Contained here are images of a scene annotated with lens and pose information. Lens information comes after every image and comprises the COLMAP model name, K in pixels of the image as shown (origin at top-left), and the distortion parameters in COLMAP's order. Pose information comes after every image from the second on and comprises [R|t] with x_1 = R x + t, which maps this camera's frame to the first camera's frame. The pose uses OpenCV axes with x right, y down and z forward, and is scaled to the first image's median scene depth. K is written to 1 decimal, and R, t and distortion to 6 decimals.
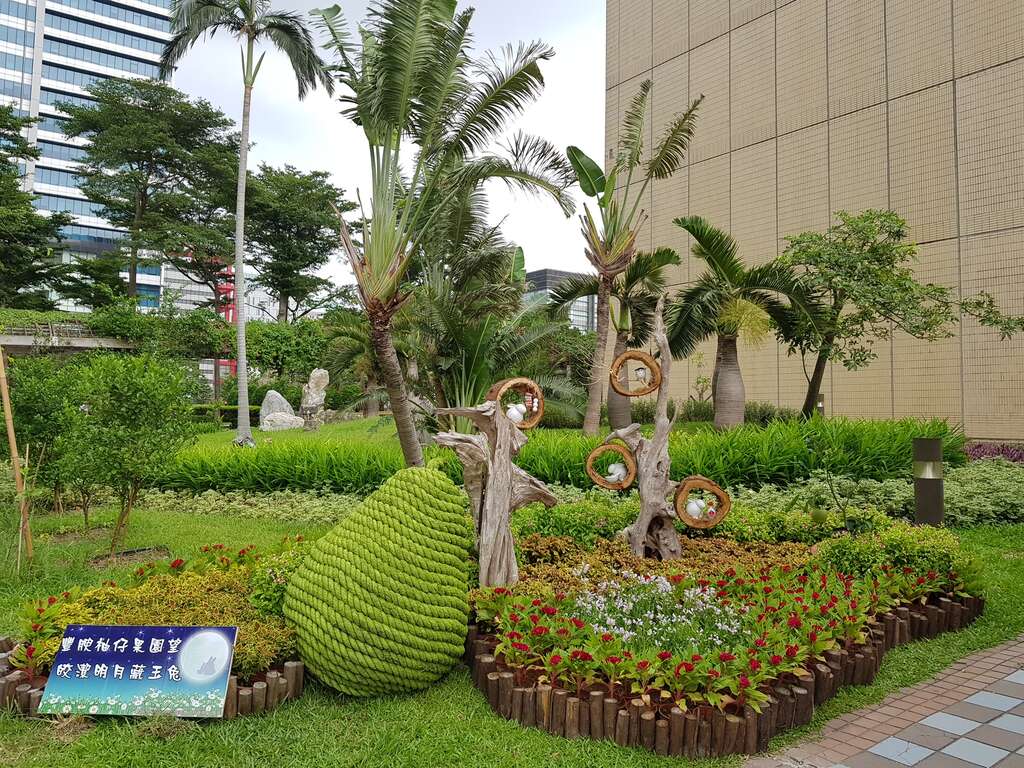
lens RADIAL K [[805.2, 0, 510.8], [0, 805.2, 351.6], [0, 0, 1]] dist [0.003364, -0.000141]
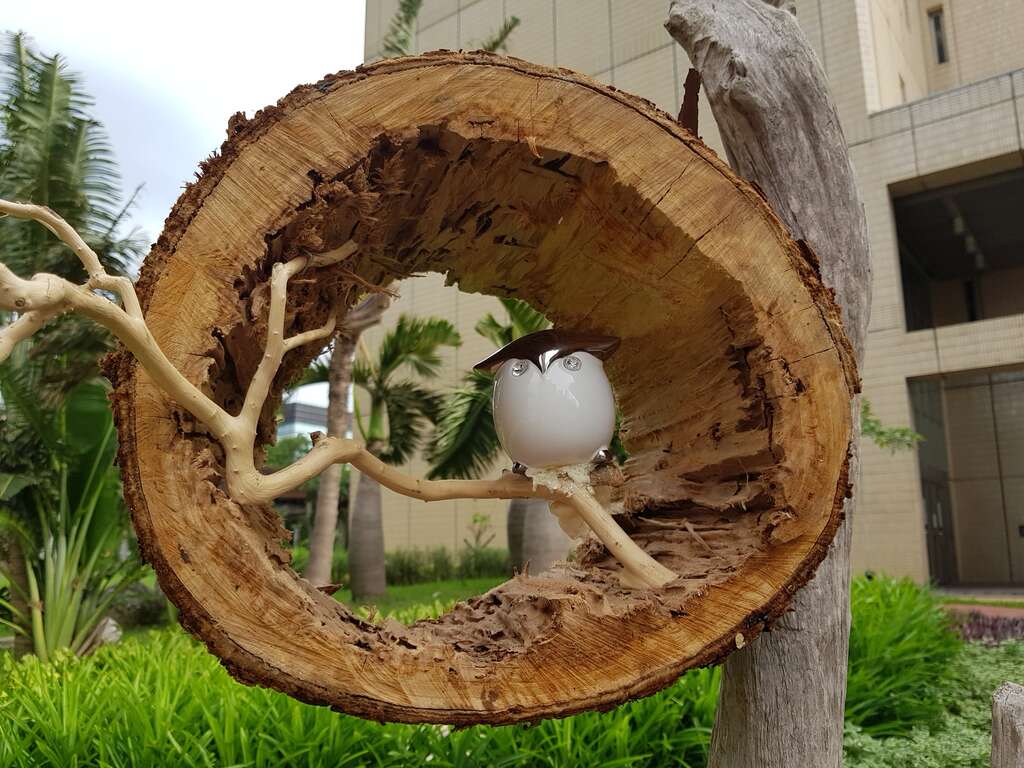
lens RADIAL K [[806.5, 0, 513.6], [0, 806.5, 431.9], [0, 0, 1]] dist [0.067505, -0.132049]
pose [[0.953302, 0.024199, 0.301048, 0.062546], [-0.002013, 0.997272, -0.073788, 0.017810], [-0.302012, 0.069736, 0.950750, 0.433570]]
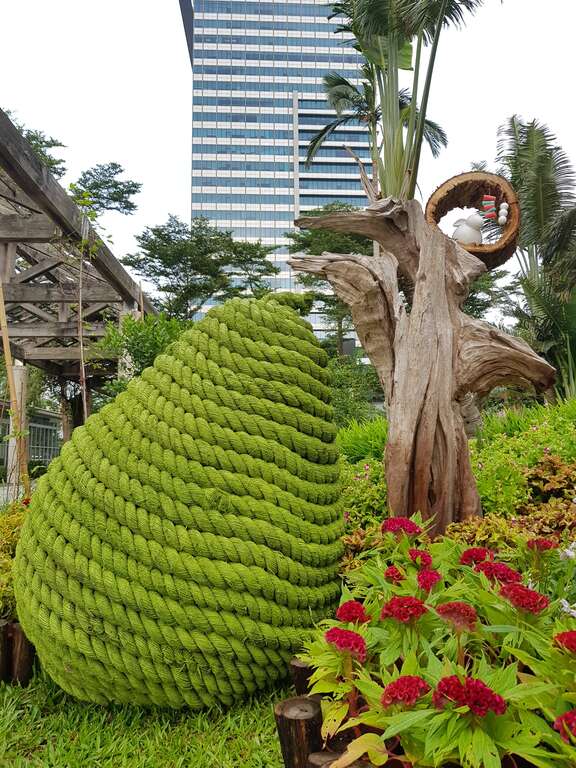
lens RADIAL K [[610.7, 0, 323.7], [0, 610.7, 373.1], [0, 0, 1]] dist [0.003841, 0.001191]
pose [[0.861927, -0.101733, -0.496721, 0.051281], [0.072594, 0.994332, -0.077682, 0.083887], [0.501809, 0.030897, 0.864427, 0.237506]]
